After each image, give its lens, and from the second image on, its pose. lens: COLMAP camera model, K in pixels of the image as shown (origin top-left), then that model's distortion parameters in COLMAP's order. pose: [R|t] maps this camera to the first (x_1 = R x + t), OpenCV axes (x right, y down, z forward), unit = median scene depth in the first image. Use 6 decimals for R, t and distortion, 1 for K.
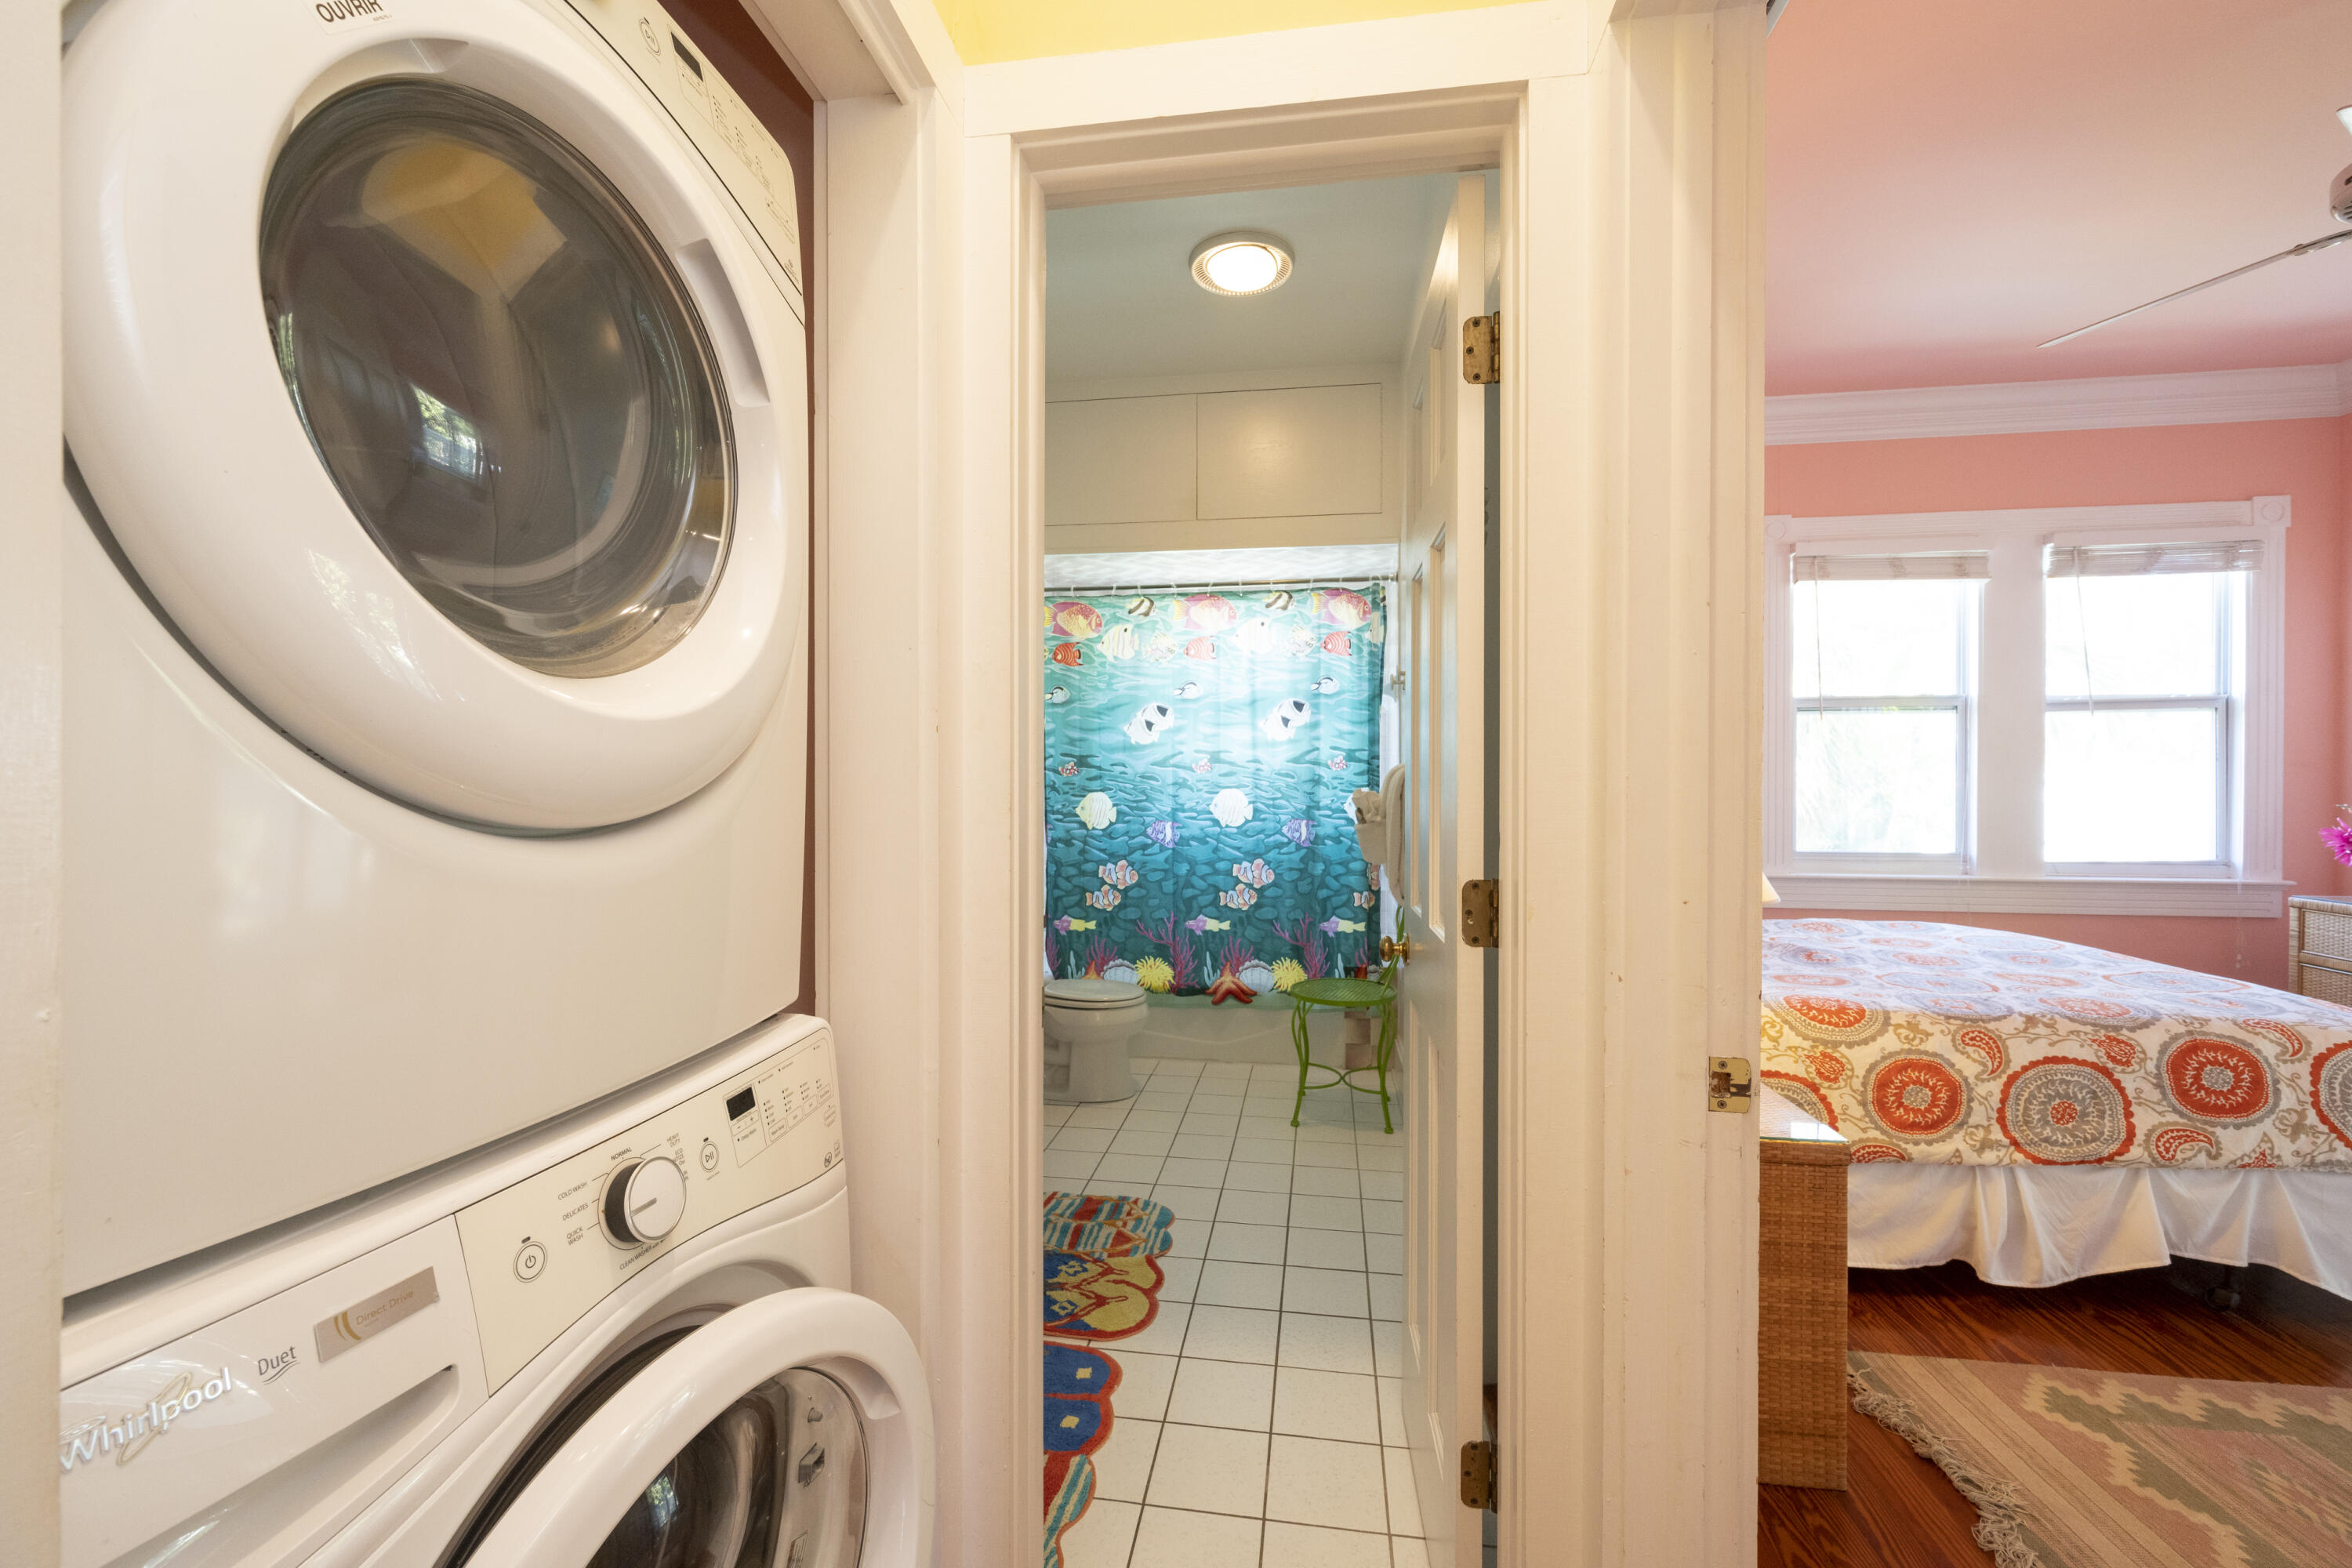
lens RADIAL K [[926.6, 0, 1179.4], [0, 926.6, 786.2], [0, 0, 1]] dist [-0.002799, 0.000341]
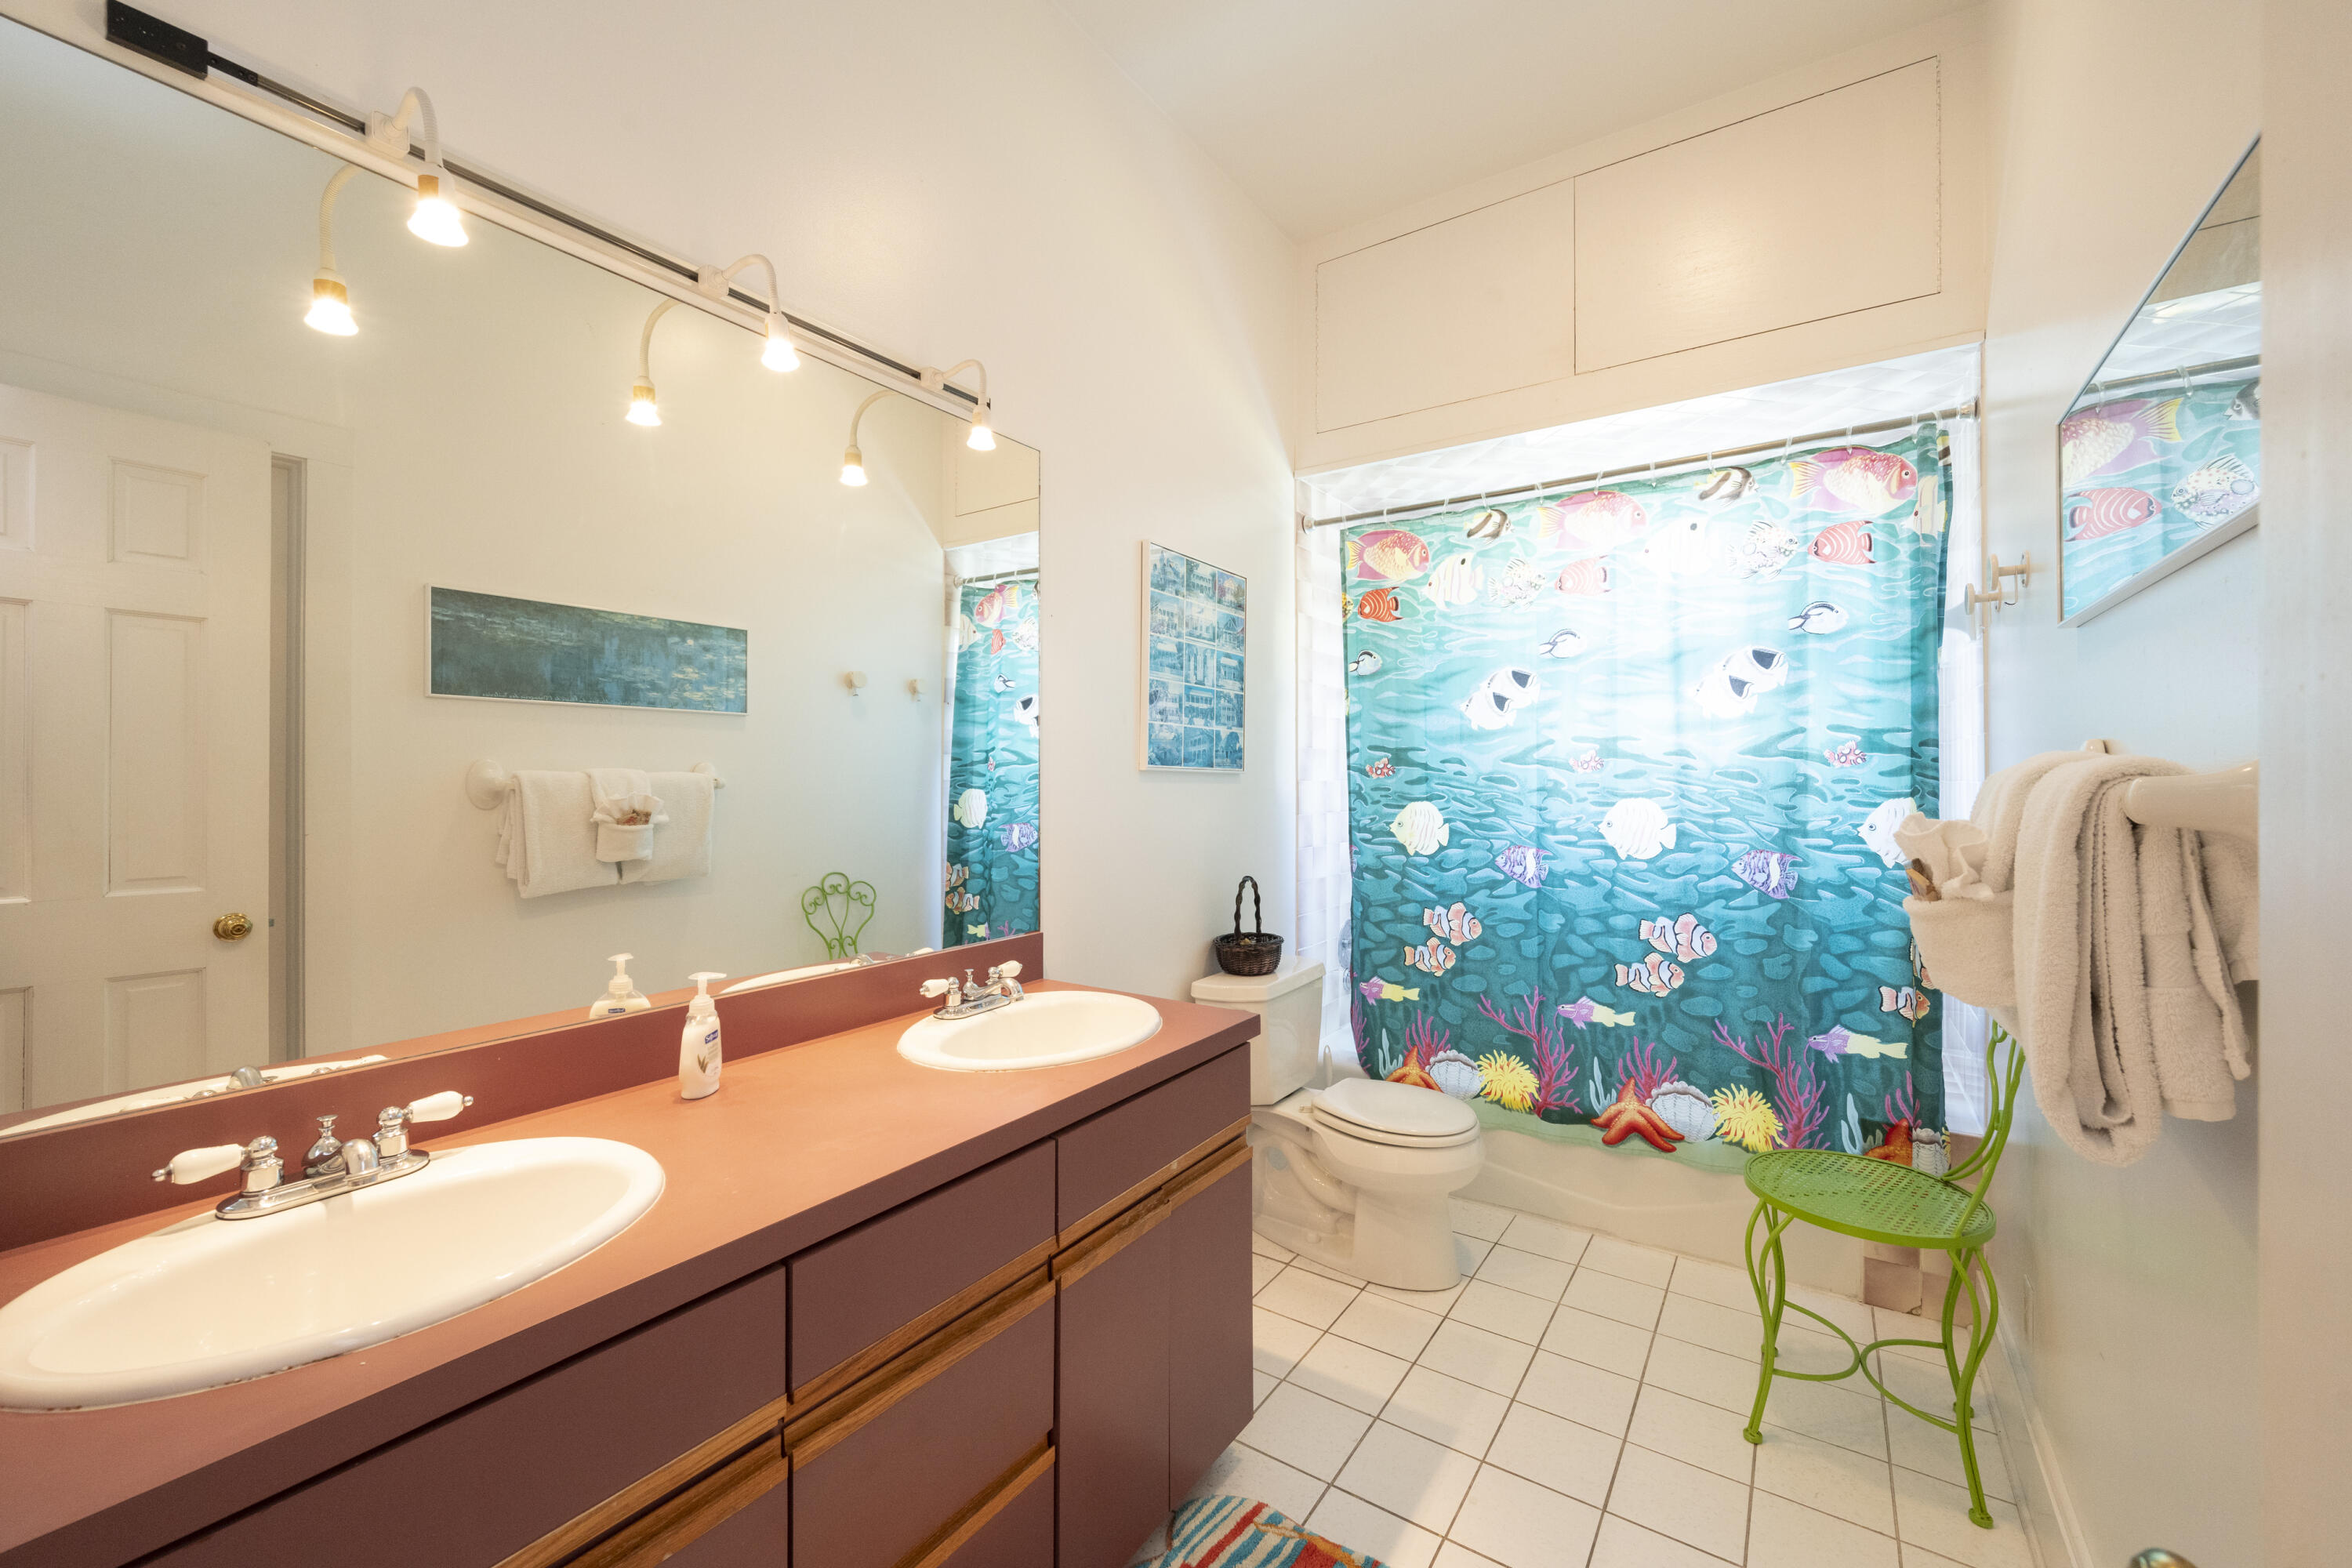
lens RADIAL K [[926.6, 0, 1178.6], [0, 926.6, 777.2], [0, 0, 1]] dist [-0.002799, 0.000341]
pose [[0.901586, -0.002694, -0.432592, 0.047684], [-0.000184, 0.999978, -0.006610, -0.007128], [0.432600, 0.006039, 0.901565, 0.310045]]
